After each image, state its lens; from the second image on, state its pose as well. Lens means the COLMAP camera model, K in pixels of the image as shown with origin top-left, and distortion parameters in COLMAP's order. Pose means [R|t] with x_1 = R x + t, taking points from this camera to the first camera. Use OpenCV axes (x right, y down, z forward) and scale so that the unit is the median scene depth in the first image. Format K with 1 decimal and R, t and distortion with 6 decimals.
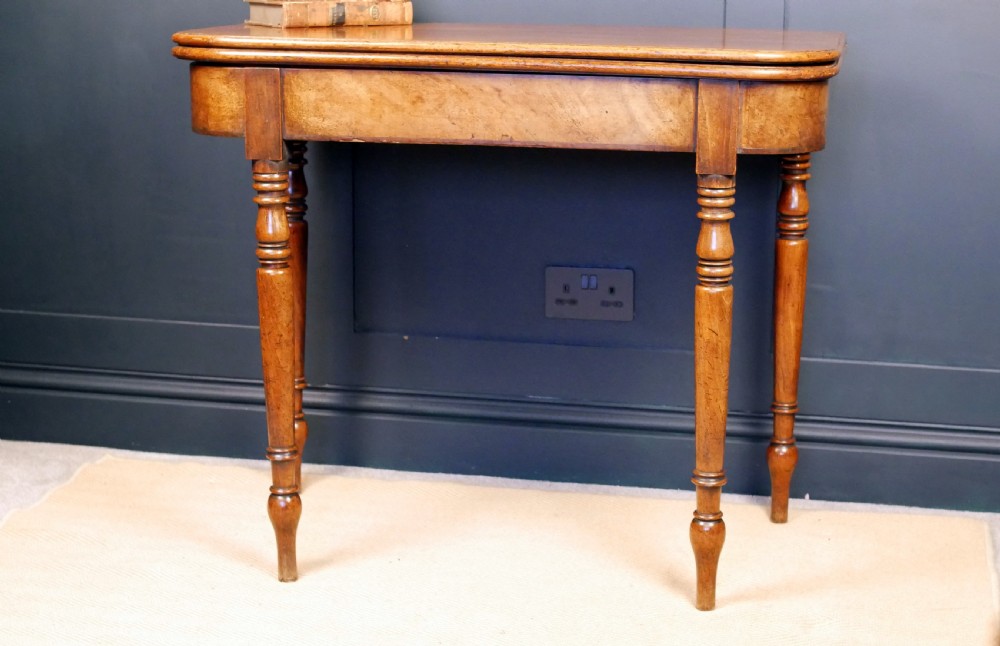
lens RADIAL K [[1896.8, 0, 500.0], [0, 1896.8, 323.0], [0, 0, 1]] dist [-0.155535, -0.029420]
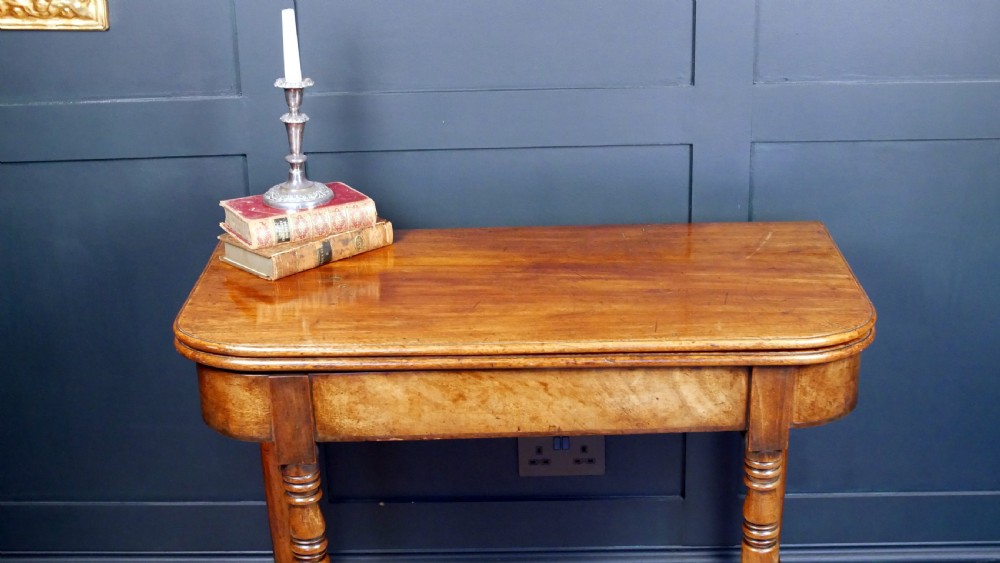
lens RADIAL K [[1591.0, 0, 500.0], [0, 1591.0, 281.5], [0, 0, 1]] dist [-0.163573, 0.070496]
pose [[0.979204, -0.097715, 0.177793, -0.160875], [0.072202, 0.986837, 0.144708, -0.291668], [-0.189593, -0.128861, 0.973370, 0.221624]]
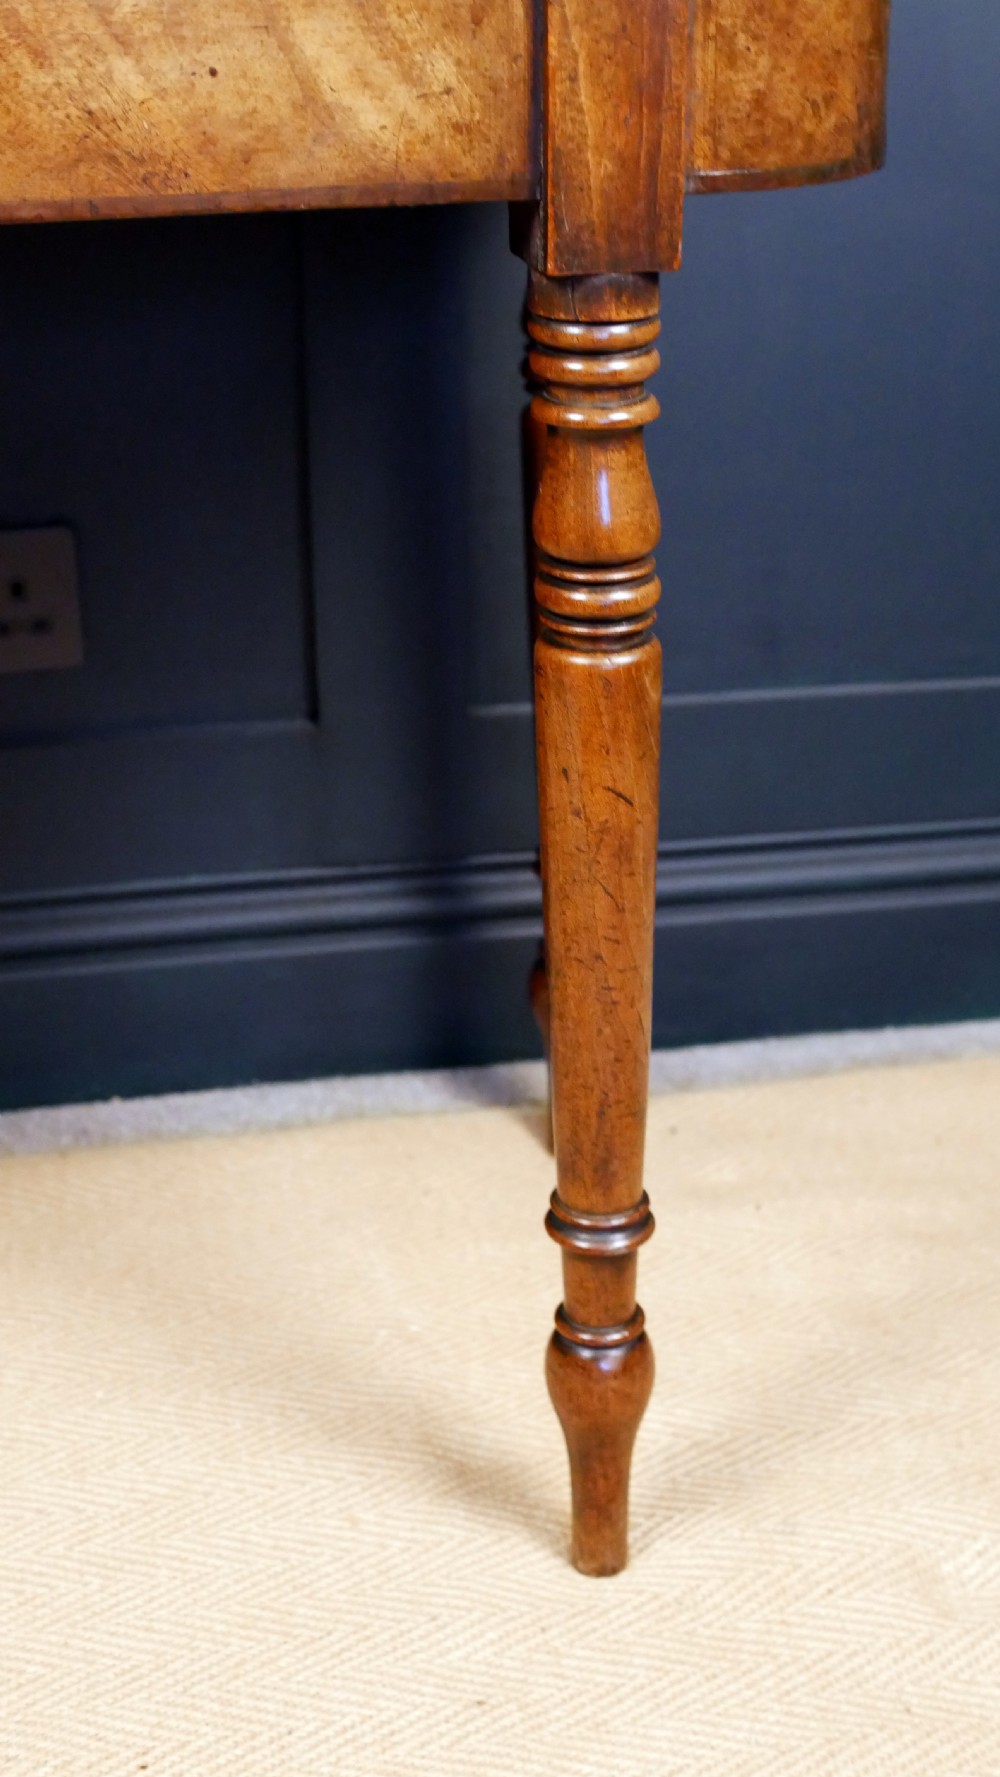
lens RADIAL K [[2827.2, 0, 749.7], [0, 2827.2, 1122.8], [0, 0, 1]] dist [-0.163573, 0.070496]
pose [[0.887784, -0.203666, 0.412747, -0.066689], [0.085836, 0.954299, 0.286263, -0.073313], [-0.452186, -0.218711, 0.864693, 0.586133]]
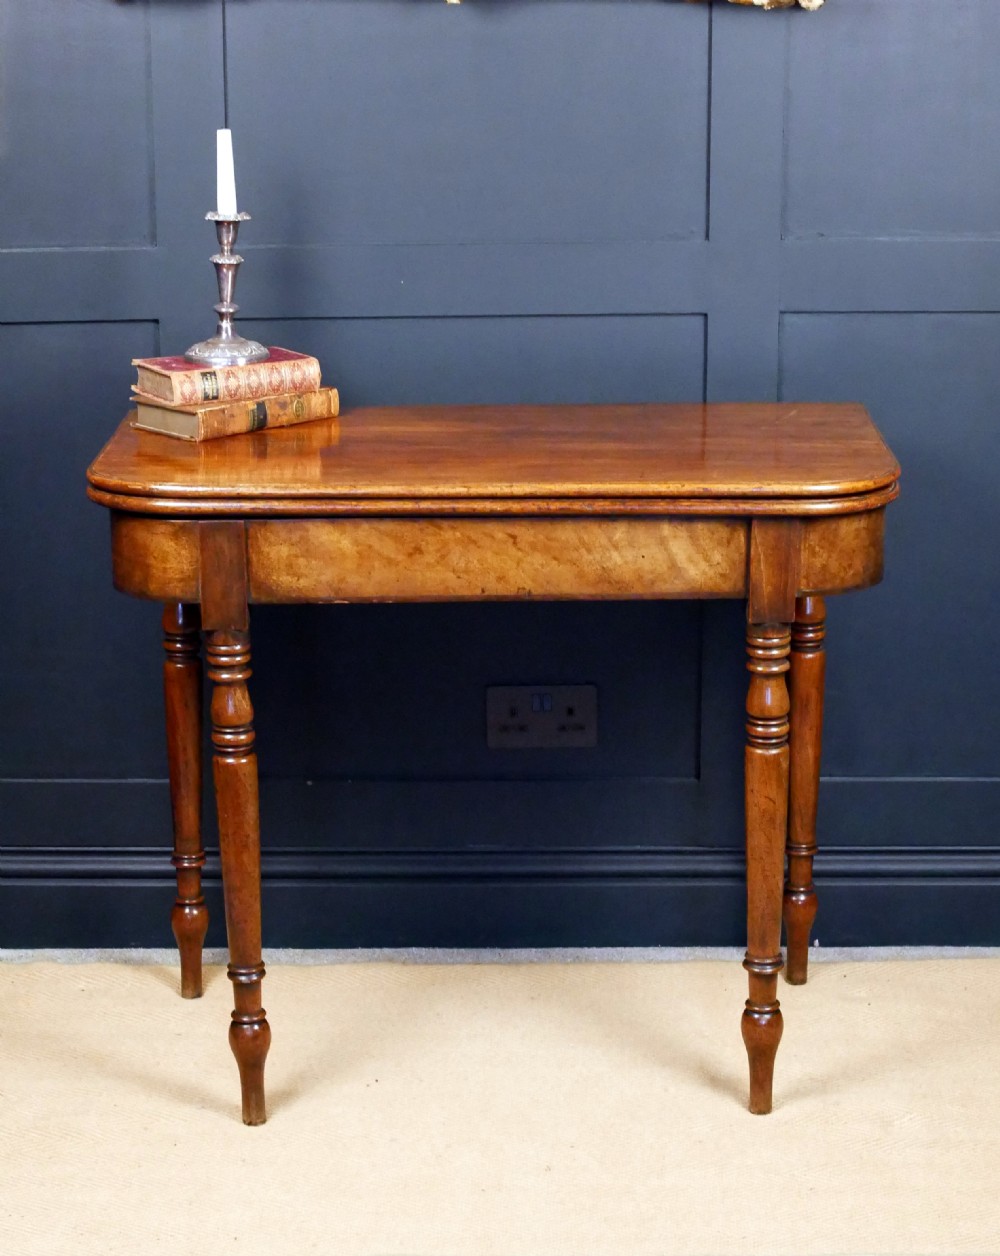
lens RADIAL K [[3032.9, 0, 497.5], [0, 3032.9, 511.8], [0, 0, 1]] dist [-0.160365, -0.279665]
pose [[0.980619, -0.060168, 0.186459, -0.257225], [0.057795, 0.998164, 0.018141, -0.158060], [-0.187208, -0.007013, 0.982295, -0.322832]]
